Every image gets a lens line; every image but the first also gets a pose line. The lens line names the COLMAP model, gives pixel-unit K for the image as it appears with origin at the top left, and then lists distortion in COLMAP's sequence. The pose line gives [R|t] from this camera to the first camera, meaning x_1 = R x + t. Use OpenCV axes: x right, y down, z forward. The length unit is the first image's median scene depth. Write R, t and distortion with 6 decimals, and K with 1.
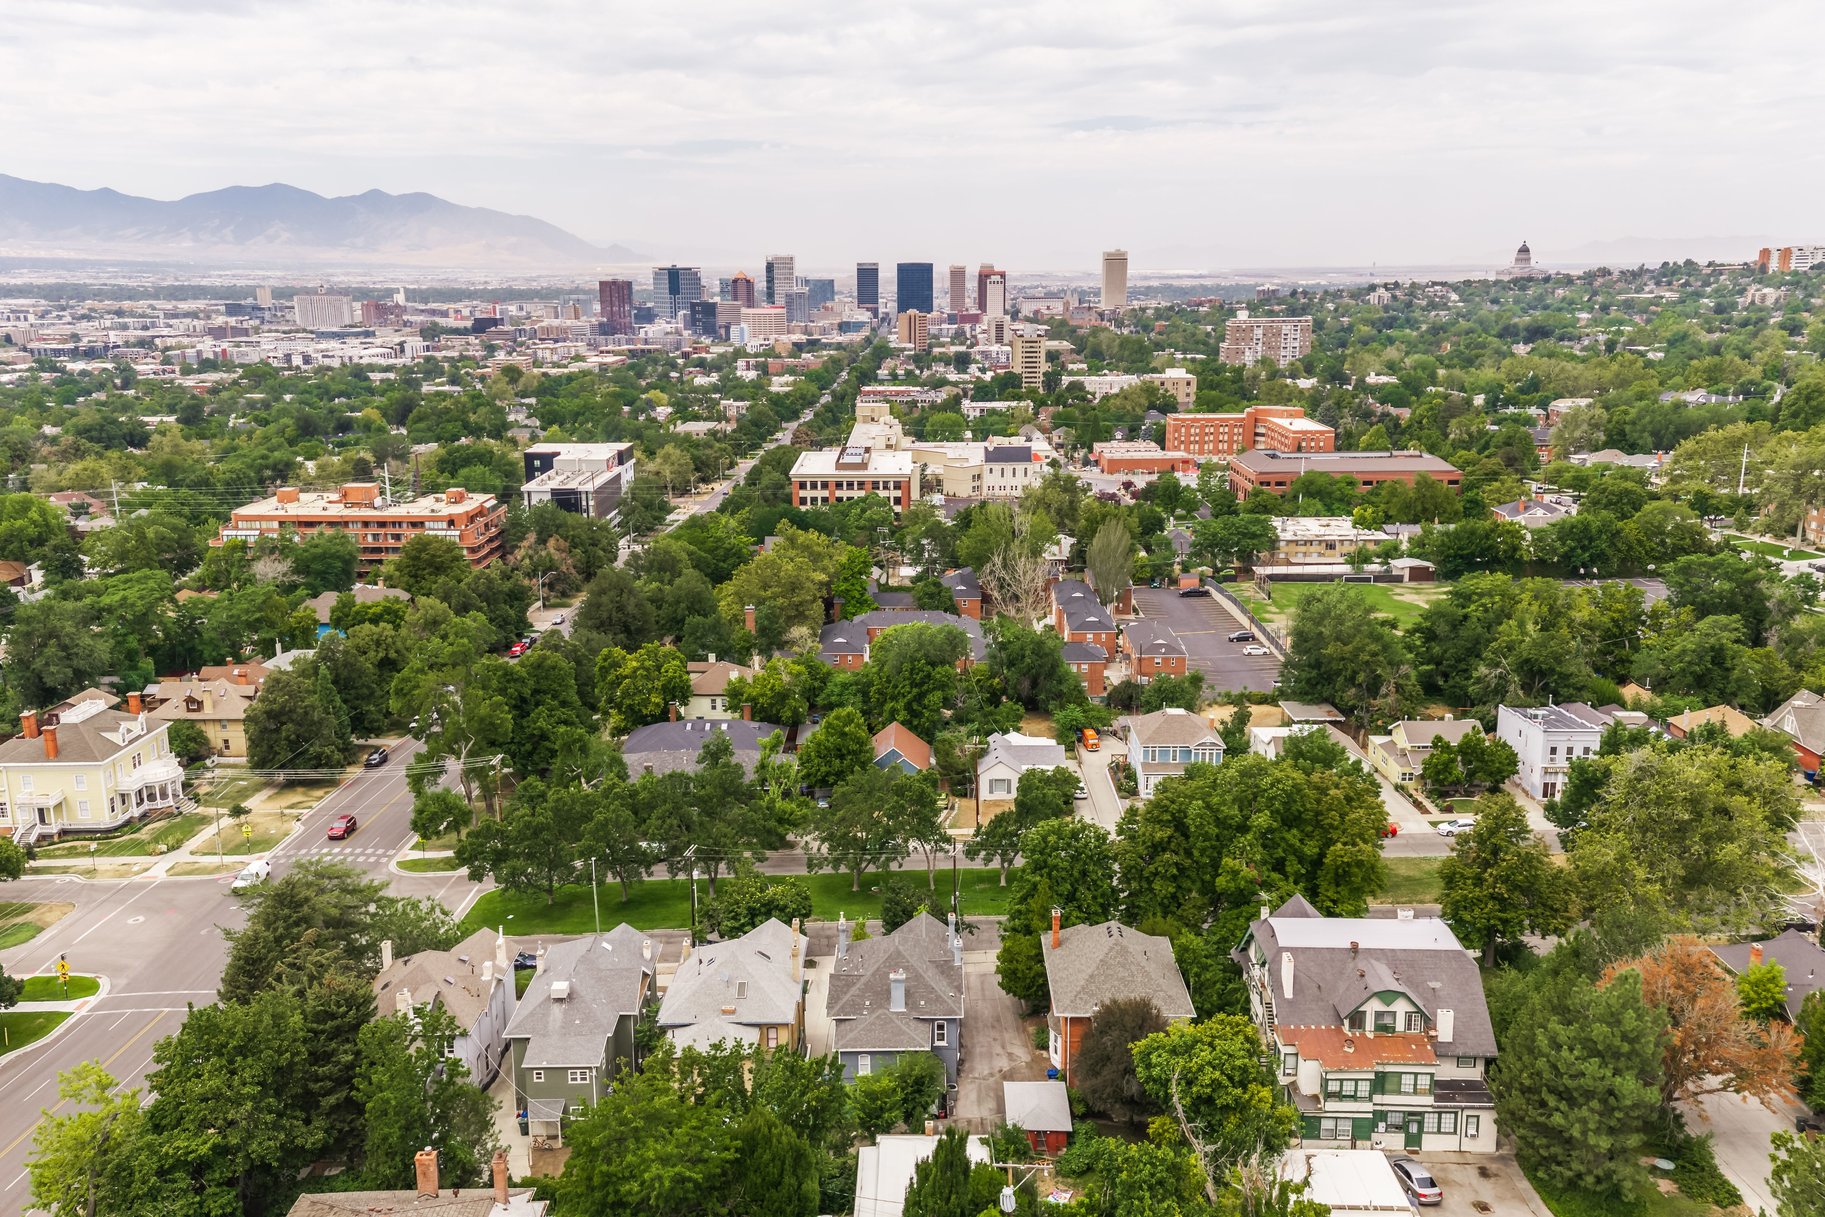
lens RADIAL K [[1498.0, 0, 912.5], [0, 1498.0, 608.5], [0, 0, 1]] dist [0.121725, -0.057661]
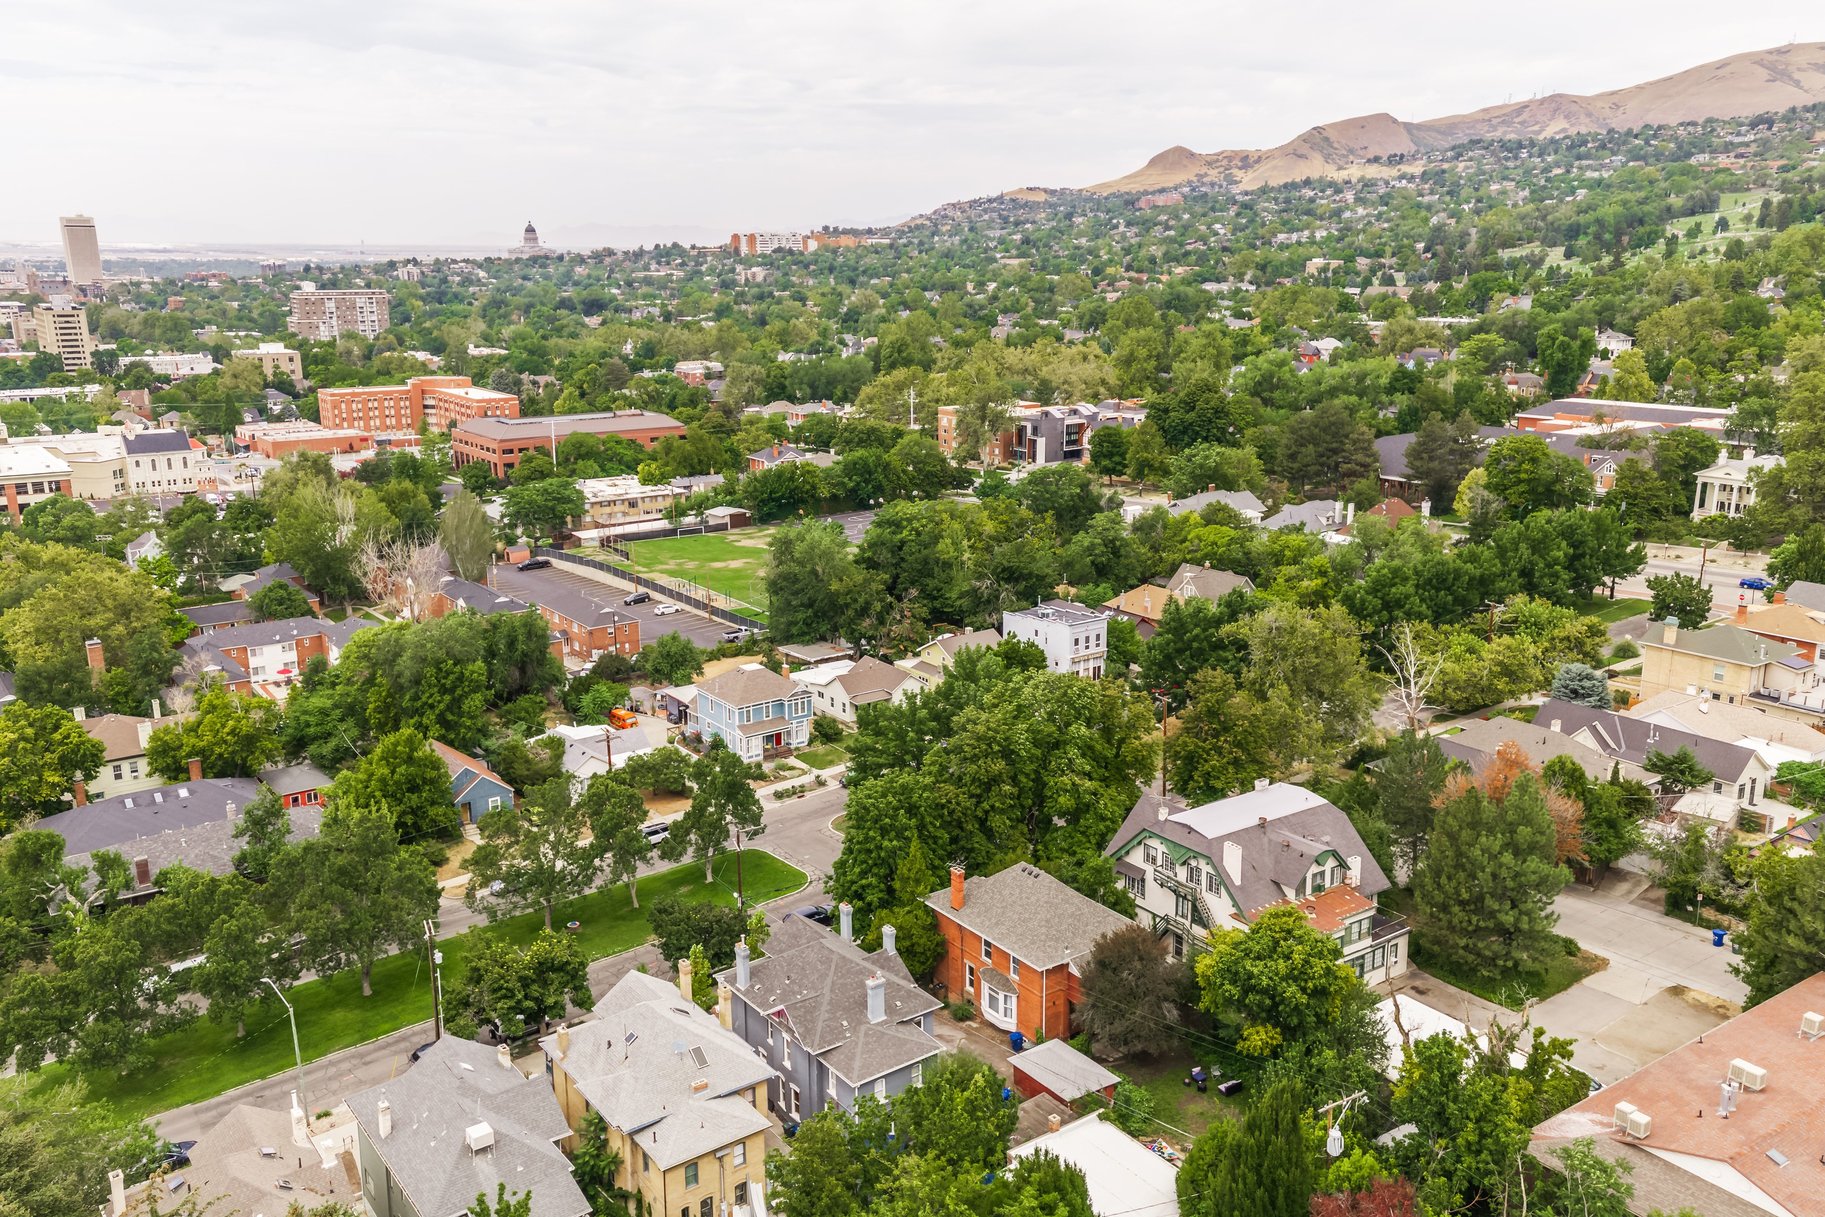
lens RADIAL K [[1498.0, 0, 912.5], [0, 1498.0, 608.5], [0, 0, 1]] dist [0.121725, -0.057661]
pose [[0.805881, -0.141164, 0.575003, -0.123543], [0.134300, 0.989431, 0.054681, -0.002555], [-0.576645, 0.033157, 0.816322, 0.076701]]
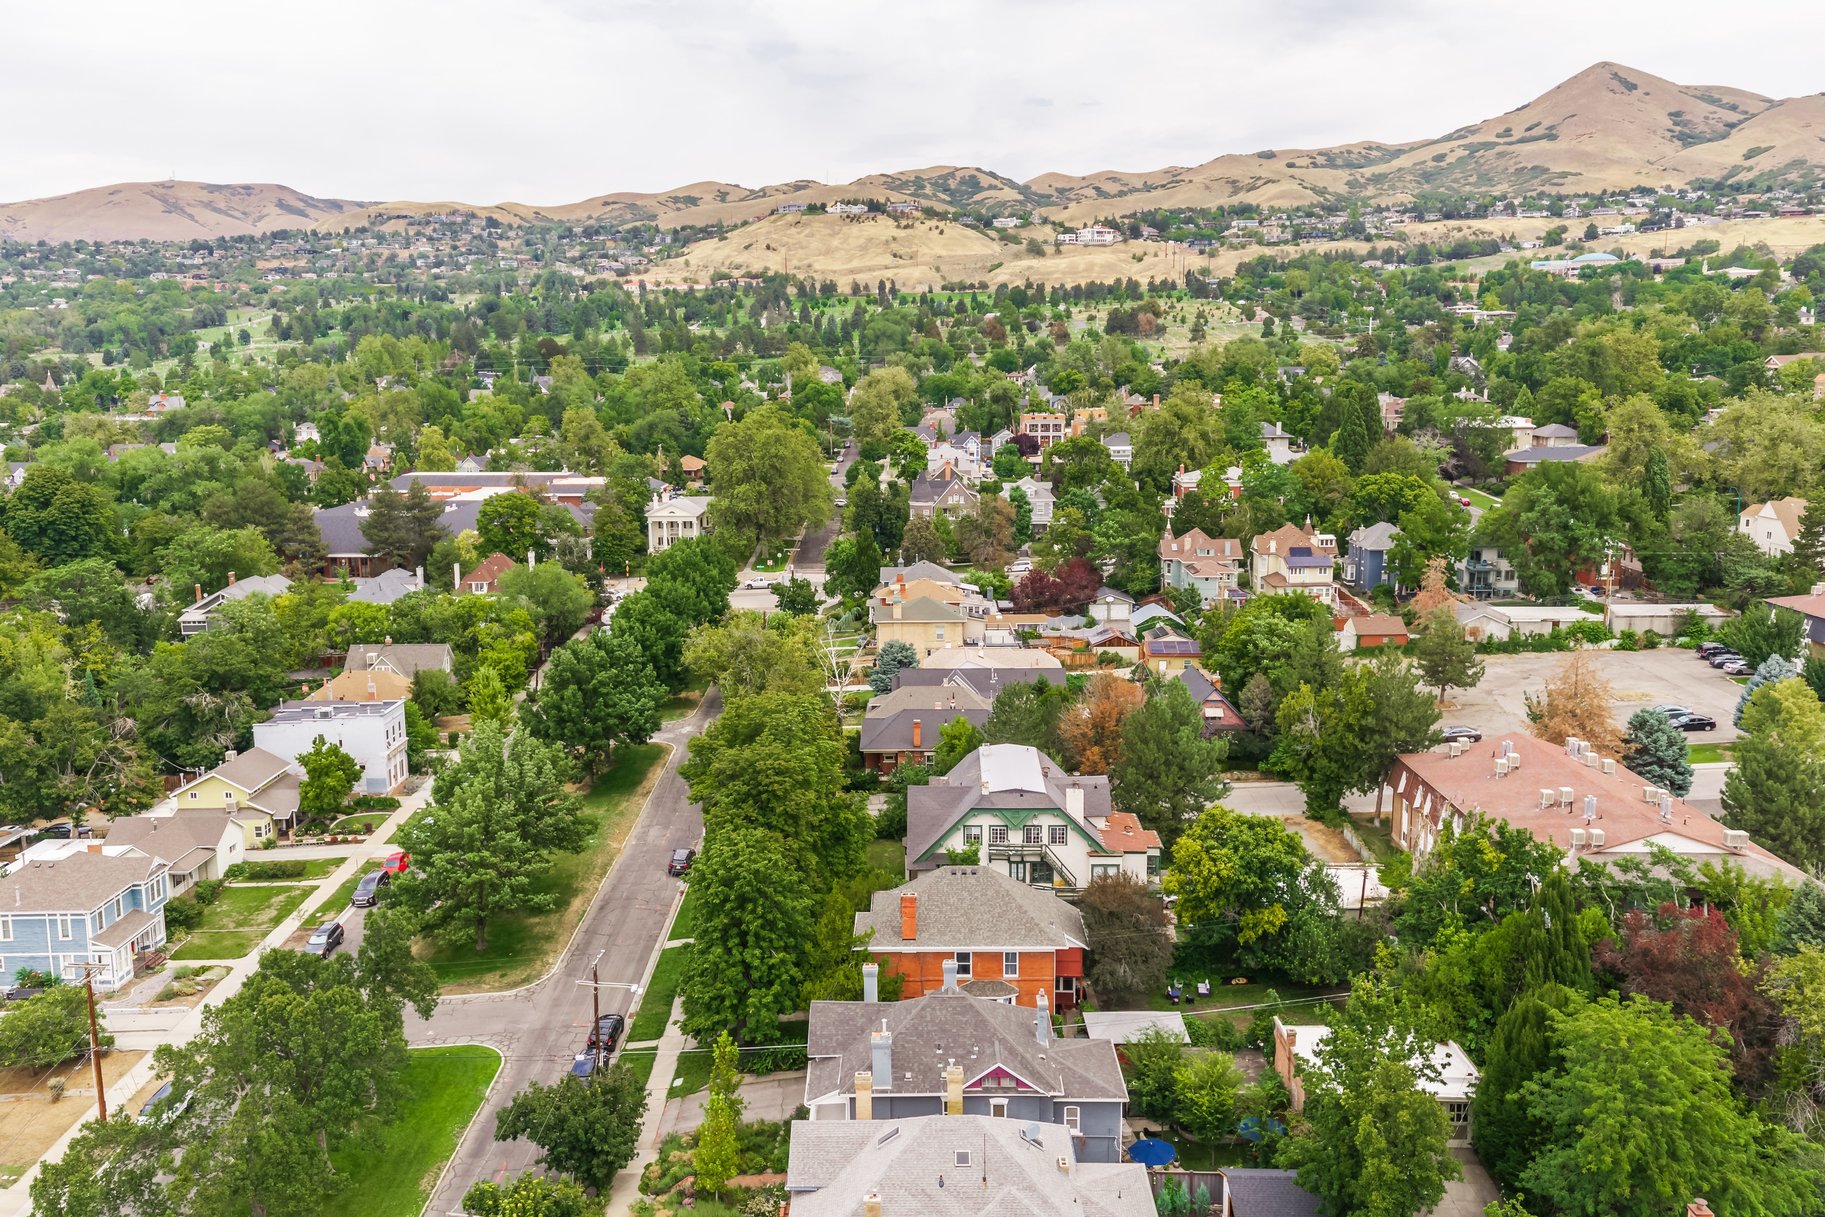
lens RADIAL K [[1498.0, 0, 912.5], [0, 1498.0, 608.5], [0, 0, 1]] dist [0.121725, -0.057661]
pose [[-0.019169, -0.163724, 0.986320, -0.201446], [0.230437, 0.959218, 0.163704, -0.024445], [-0.972899, 0.230422, 0.019341, 0.281628]]
